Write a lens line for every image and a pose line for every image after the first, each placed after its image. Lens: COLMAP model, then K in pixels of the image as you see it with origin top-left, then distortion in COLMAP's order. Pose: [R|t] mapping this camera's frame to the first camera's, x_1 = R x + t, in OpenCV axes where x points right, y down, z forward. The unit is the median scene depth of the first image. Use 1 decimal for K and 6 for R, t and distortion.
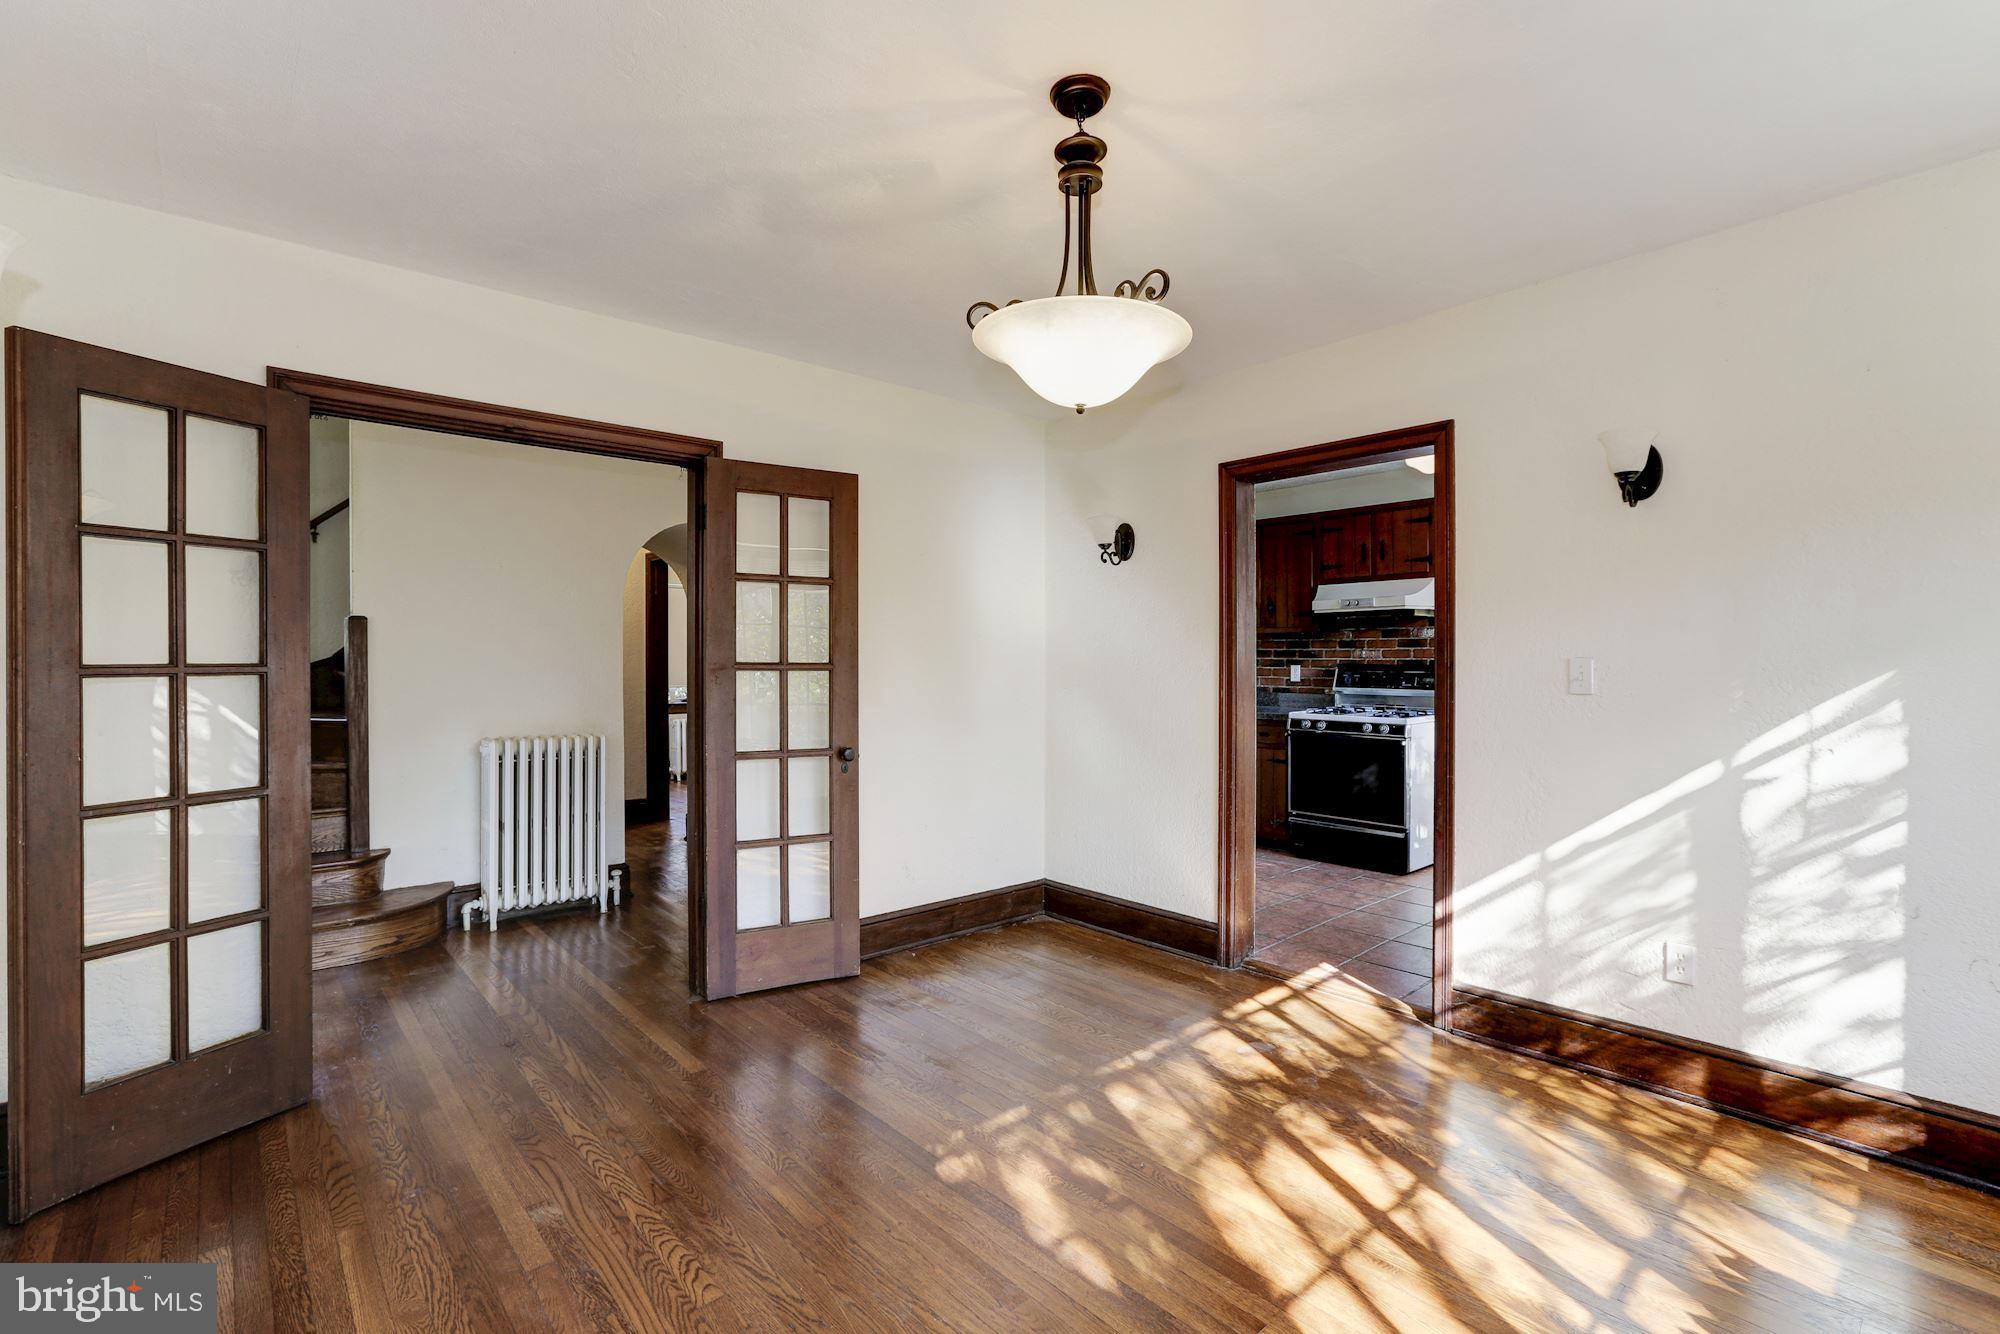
lens RADIAL K [[905.3, 0, 988.0], [0, 905.3, 661.3], [0, 0, 1]] dist [-0.030724, 0.013906]
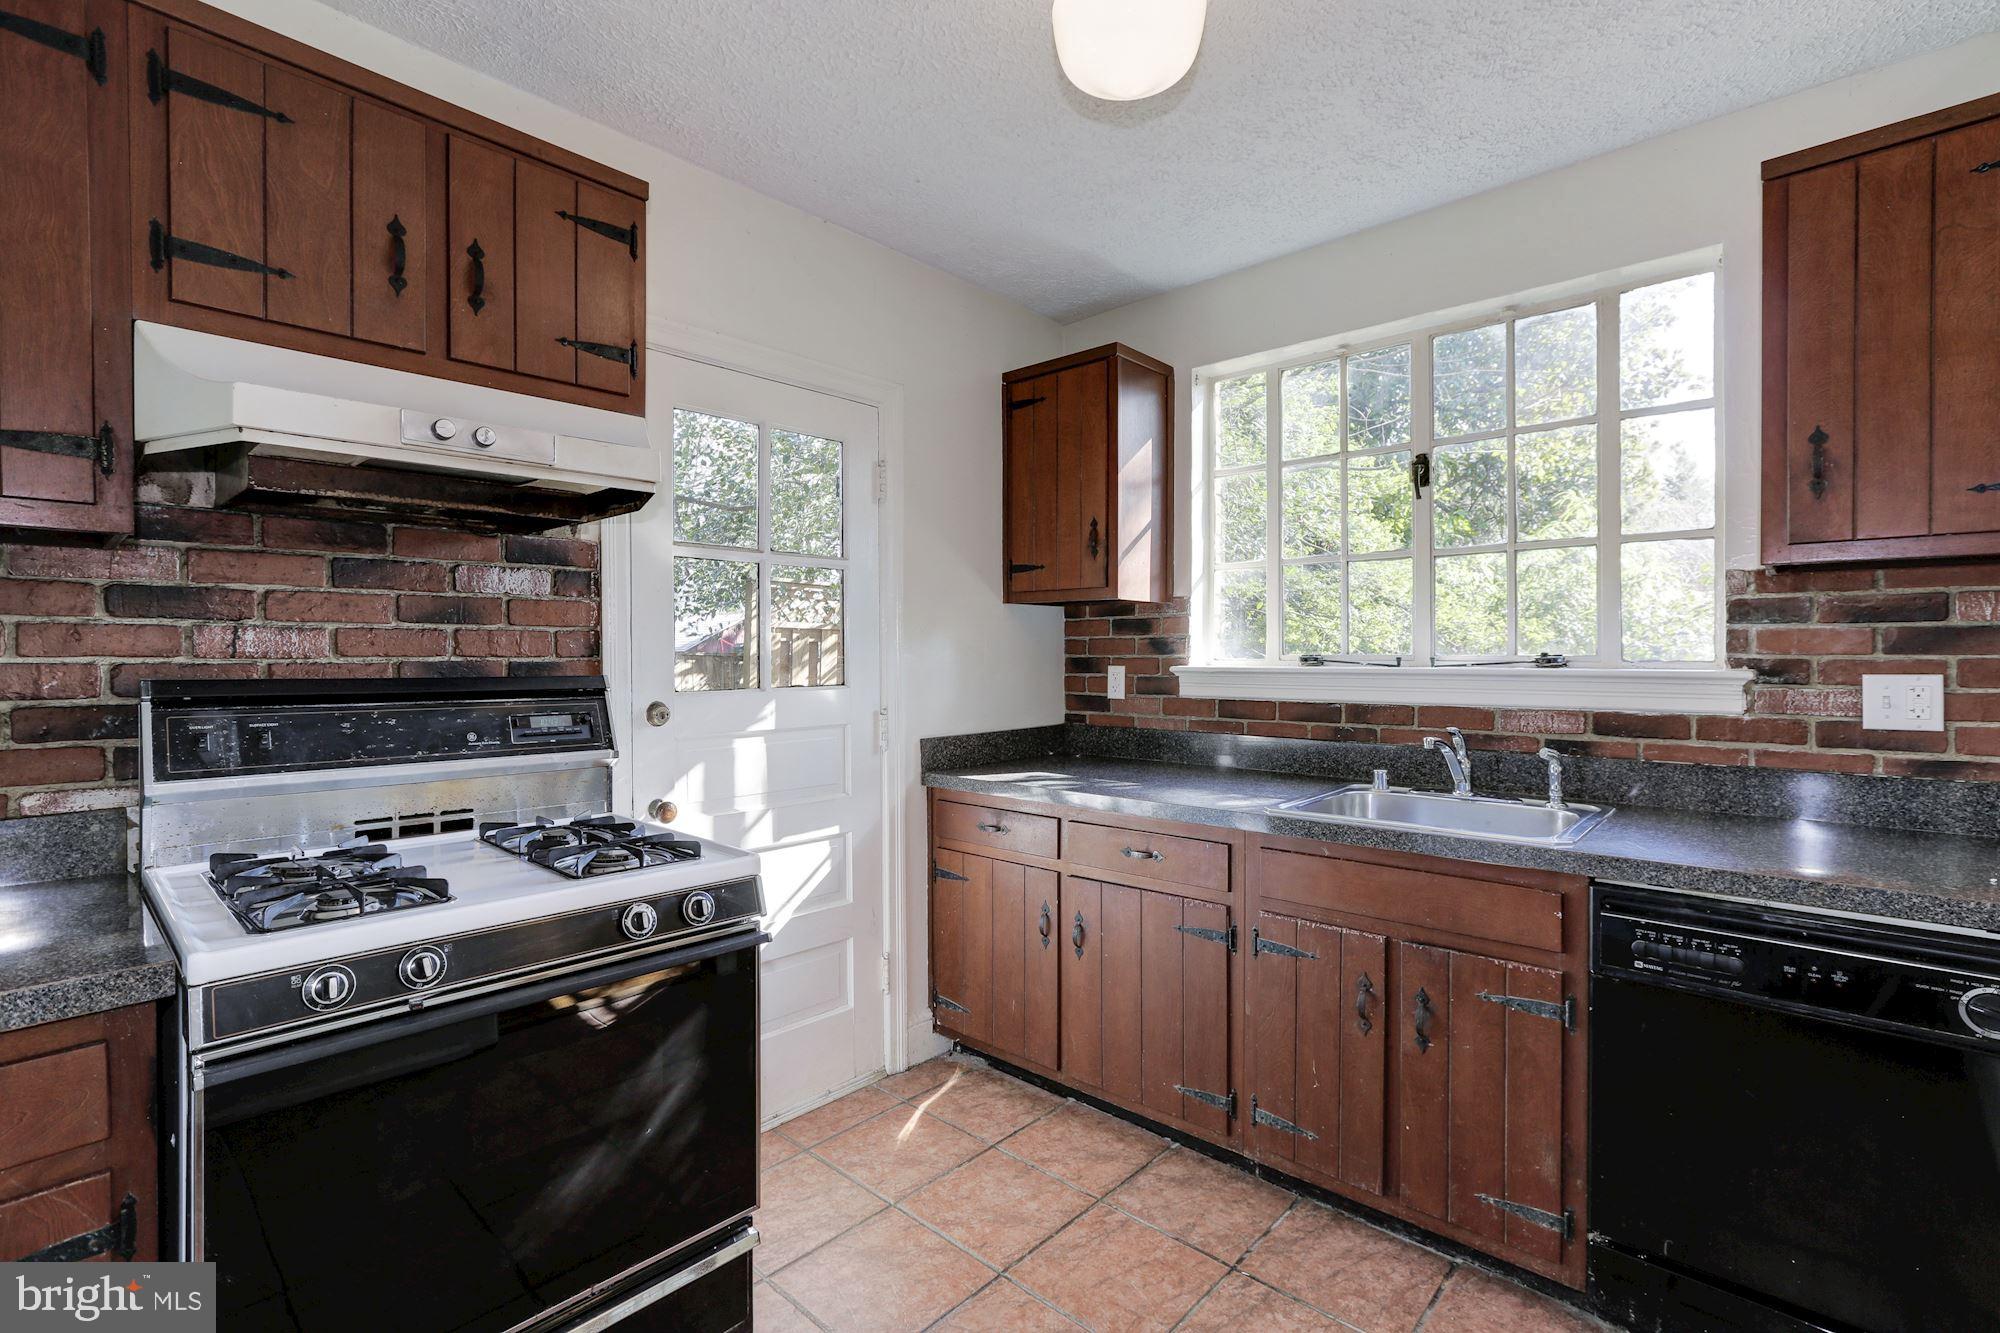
lens RADIAL K [[905.3, 0, 998.7], [0, 905.3, 662.8], [0, 0, 1]] dist [-0.030724, 0.013906]
pose [[-0.110150, -0.003937, 0.993907, 0.161486], [0.002841, 0.999987, 0.004276, -0.002884], [-0.993911, 0.003295, -0.110138, 0.999534]]
